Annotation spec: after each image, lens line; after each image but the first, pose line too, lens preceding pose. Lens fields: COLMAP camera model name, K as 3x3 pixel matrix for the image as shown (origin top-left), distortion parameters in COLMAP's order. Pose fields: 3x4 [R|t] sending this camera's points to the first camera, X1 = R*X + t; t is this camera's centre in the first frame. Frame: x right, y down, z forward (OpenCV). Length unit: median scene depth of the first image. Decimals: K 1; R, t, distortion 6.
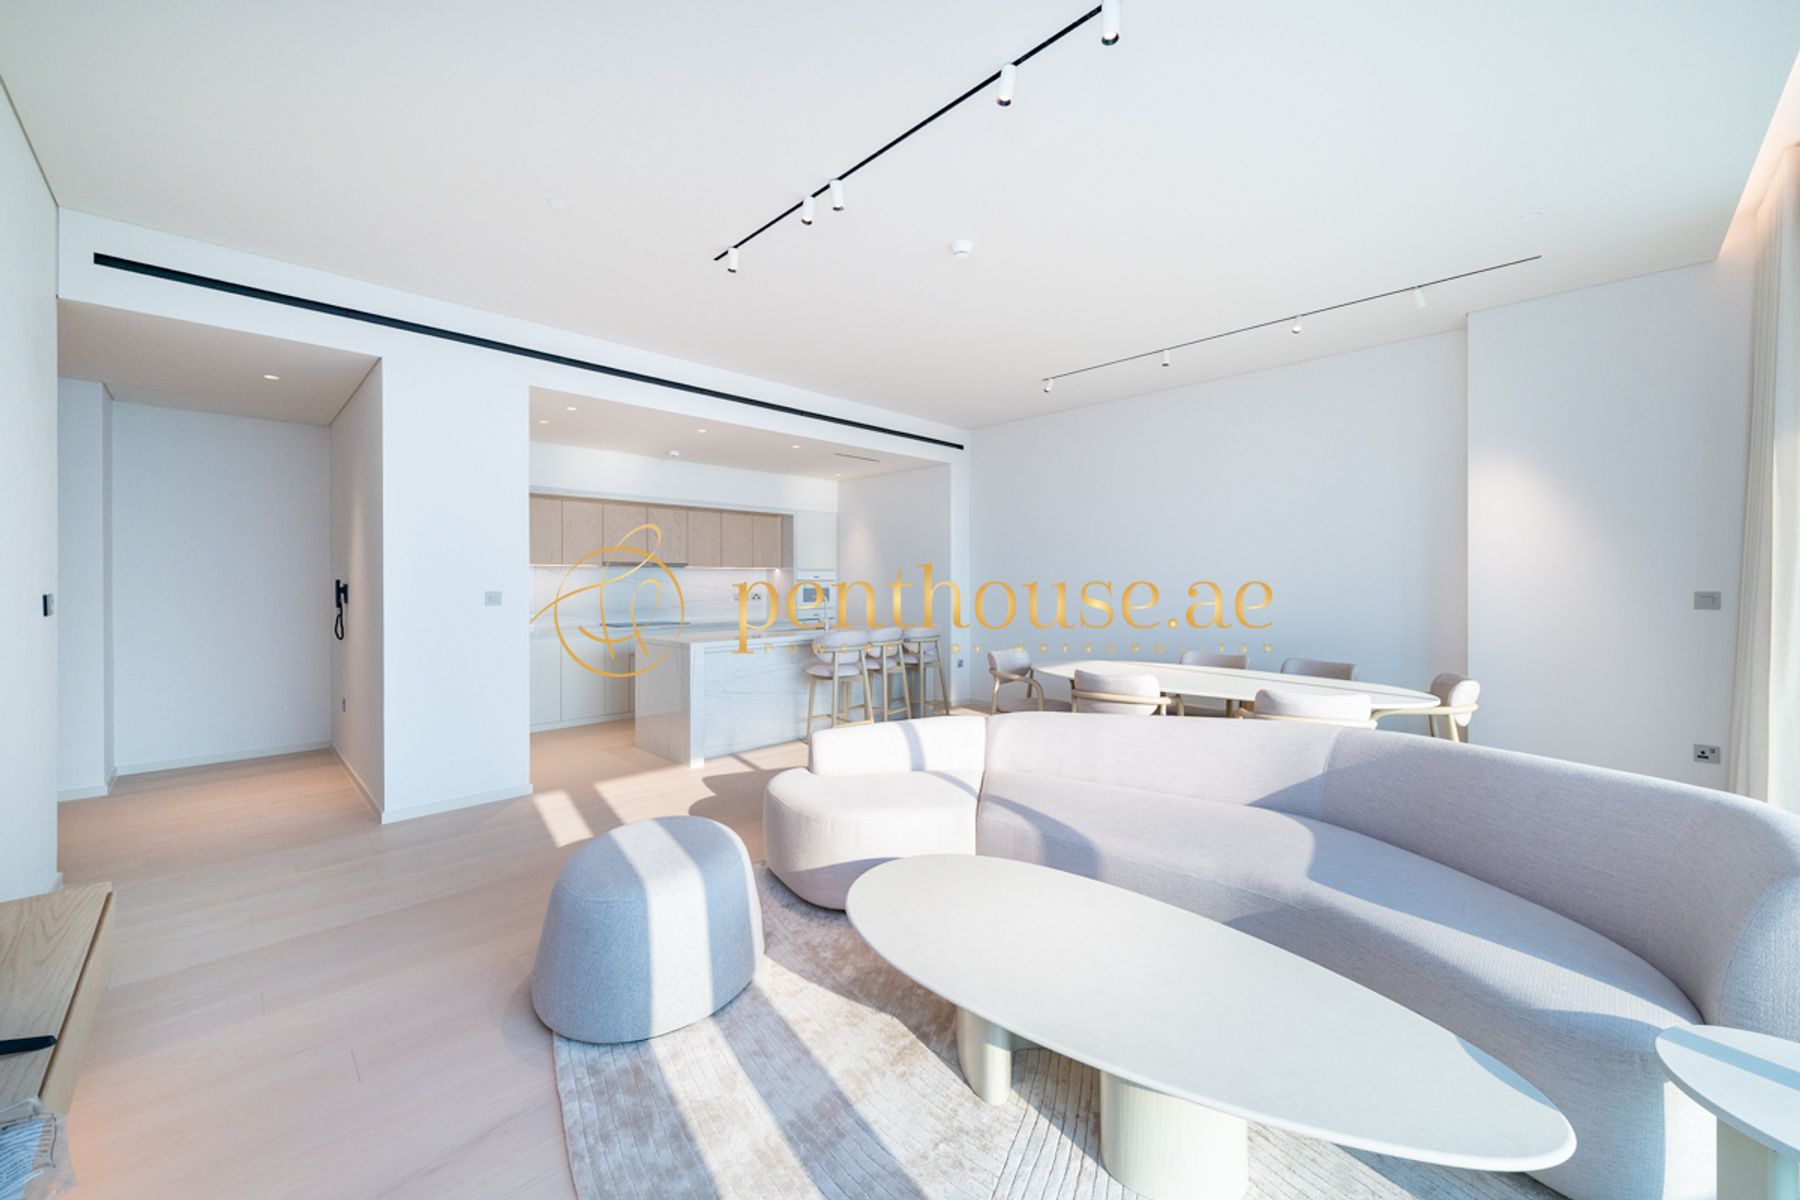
lens RADIAL K [[630.6, 0, 900.5], [0, 630.6, 593.8], [0, 0, 1]] dist [-0.000110, -0.000046]
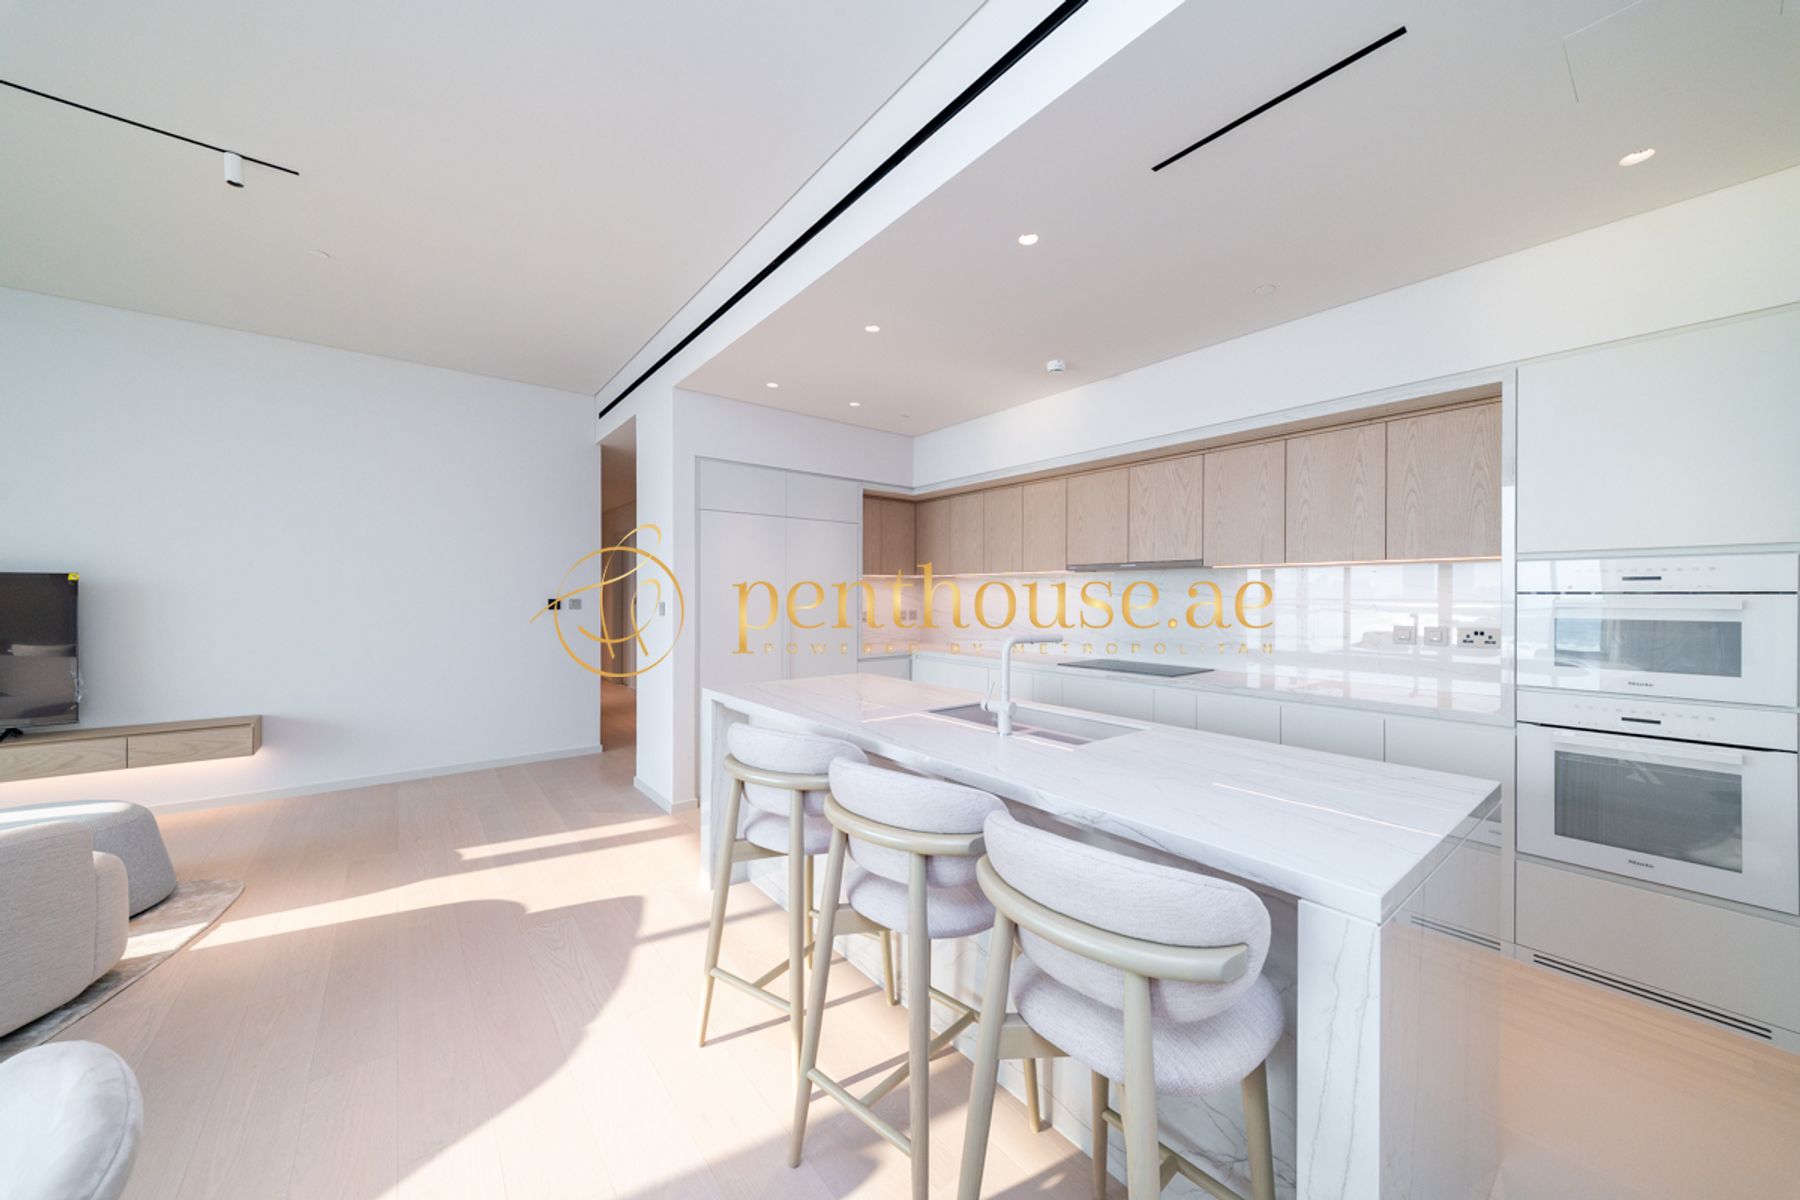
lens RADIAL K [[630.6, 0, 900.5], [0, 630.6, 593.8], [0, 0, 1]] dist [-0.000110, -0.000046]
pose [[-0.114020, 0.000527, -0.993478, 0.260538], [-0.017529, 0.999843, 0.002543, -0.025000], [0.993324, 0.017705, -0.113992, 1.149250]]
